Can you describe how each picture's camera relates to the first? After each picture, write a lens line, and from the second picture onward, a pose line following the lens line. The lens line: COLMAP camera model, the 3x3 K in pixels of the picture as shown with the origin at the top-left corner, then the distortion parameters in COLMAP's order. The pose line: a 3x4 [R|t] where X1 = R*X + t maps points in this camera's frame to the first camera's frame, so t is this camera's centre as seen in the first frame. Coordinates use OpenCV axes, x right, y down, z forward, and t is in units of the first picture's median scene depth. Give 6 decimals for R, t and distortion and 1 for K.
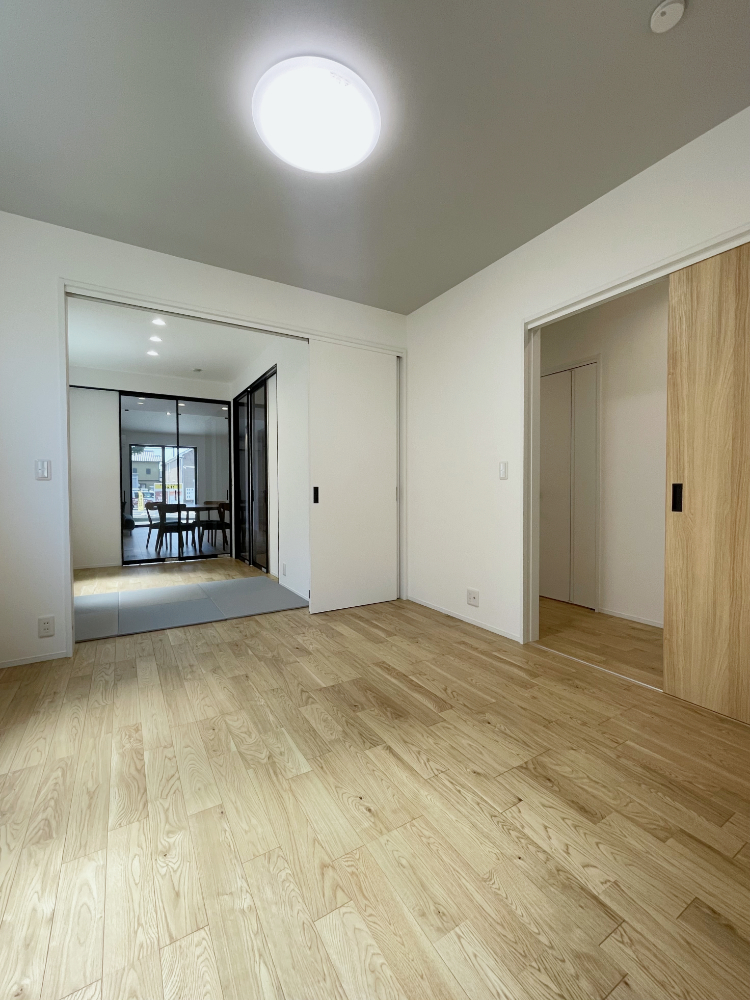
lens RADIAL K [[403.3, 0, 375.0], [0, 403.3, 500.0], [0, 0, 1]] dist [-0.010411, 0.003734]
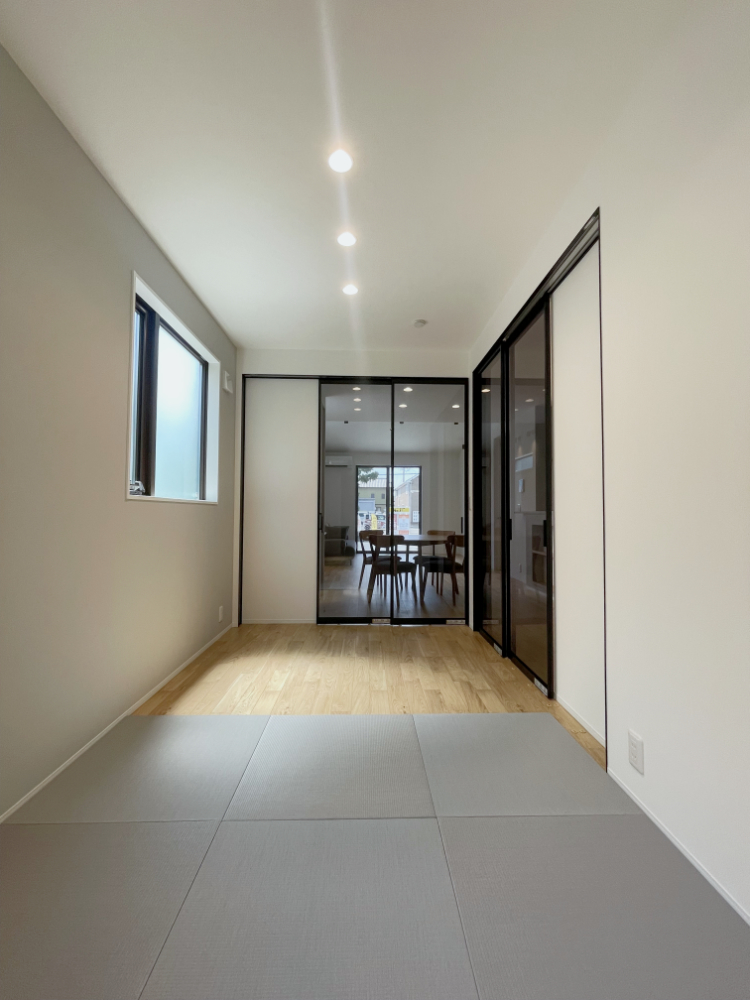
lens RADIAL K [[403.3, 0, 375.0], [0, 403.3, 500.0], [0, 0, 1]] dist [-0.010411, 0.003734]
pose [[0.860212, -0.007114, -0.509886, -0.141120], [-0.024184, 0.998208, -0.054727, -0.012367], [0.509362, 0.059408, 0.858499, 0.336198]]
